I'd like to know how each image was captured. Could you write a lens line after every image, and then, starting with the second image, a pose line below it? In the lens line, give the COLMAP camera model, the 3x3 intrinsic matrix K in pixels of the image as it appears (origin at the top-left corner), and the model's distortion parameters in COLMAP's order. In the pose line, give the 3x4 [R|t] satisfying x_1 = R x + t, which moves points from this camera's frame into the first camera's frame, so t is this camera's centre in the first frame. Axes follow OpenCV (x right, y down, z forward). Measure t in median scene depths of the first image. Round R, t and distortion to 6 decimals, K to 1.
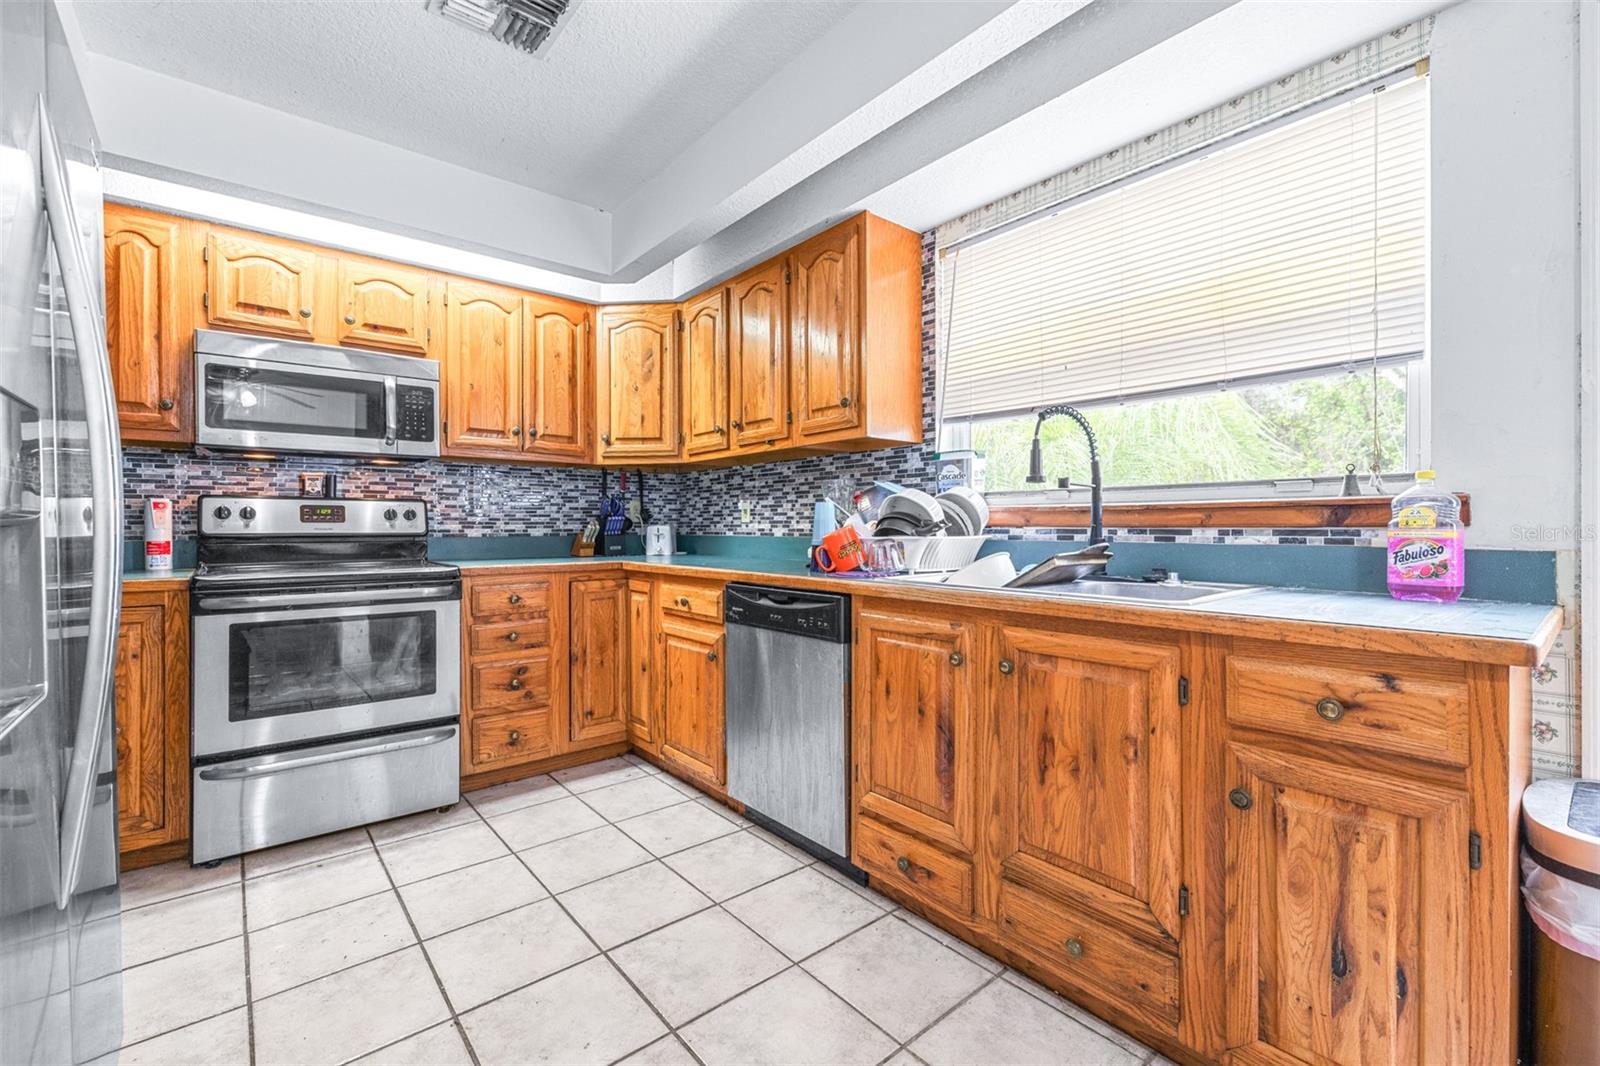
lens RADIAL K [[678.4, 0, 797.5], [0, 678.4, 526.3], [0, 0, 1]] dist [-0.000758, -0.000055]
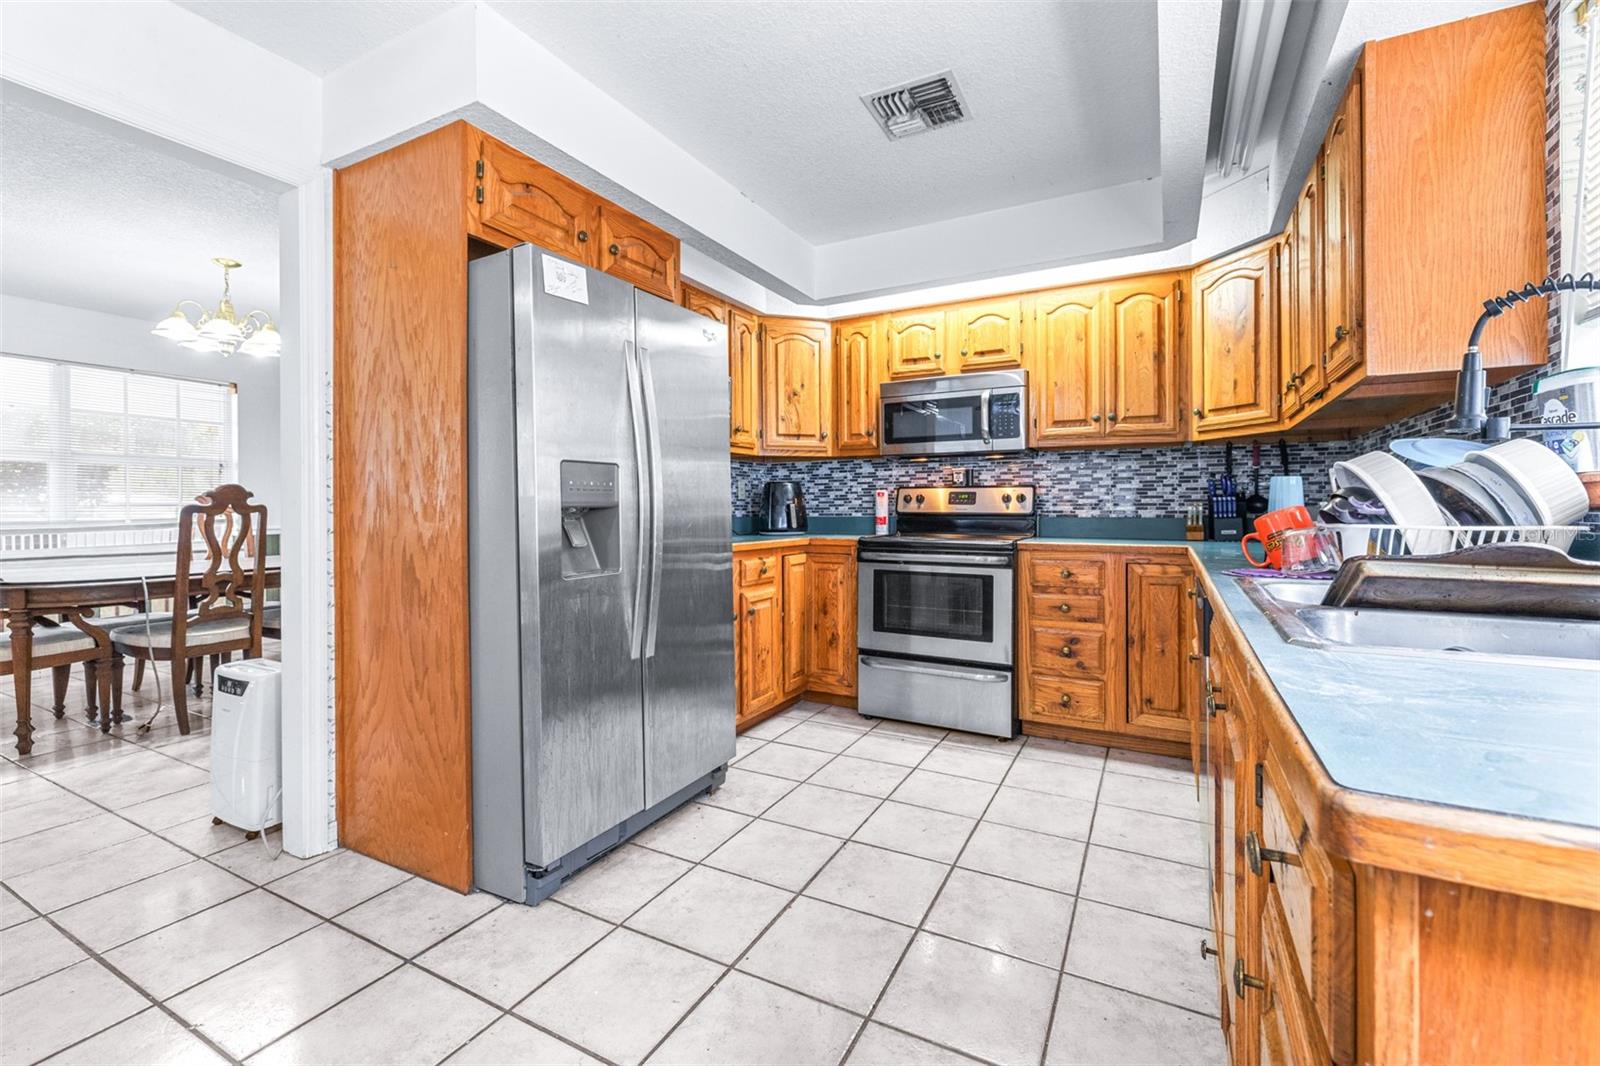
lens RADIAL K [[691.9, 0, 797.8], [0, 691.9, 508.9], [0, 0, 1]] dist [0.001061, 0.000194]
pose [[0.370008, 0.003095, -0.929023, 0.455094], [-0.001139, 0.999995, 0.002878, -0.000753], [0.929028, -0.000007, 0.370010, 0.181352]]
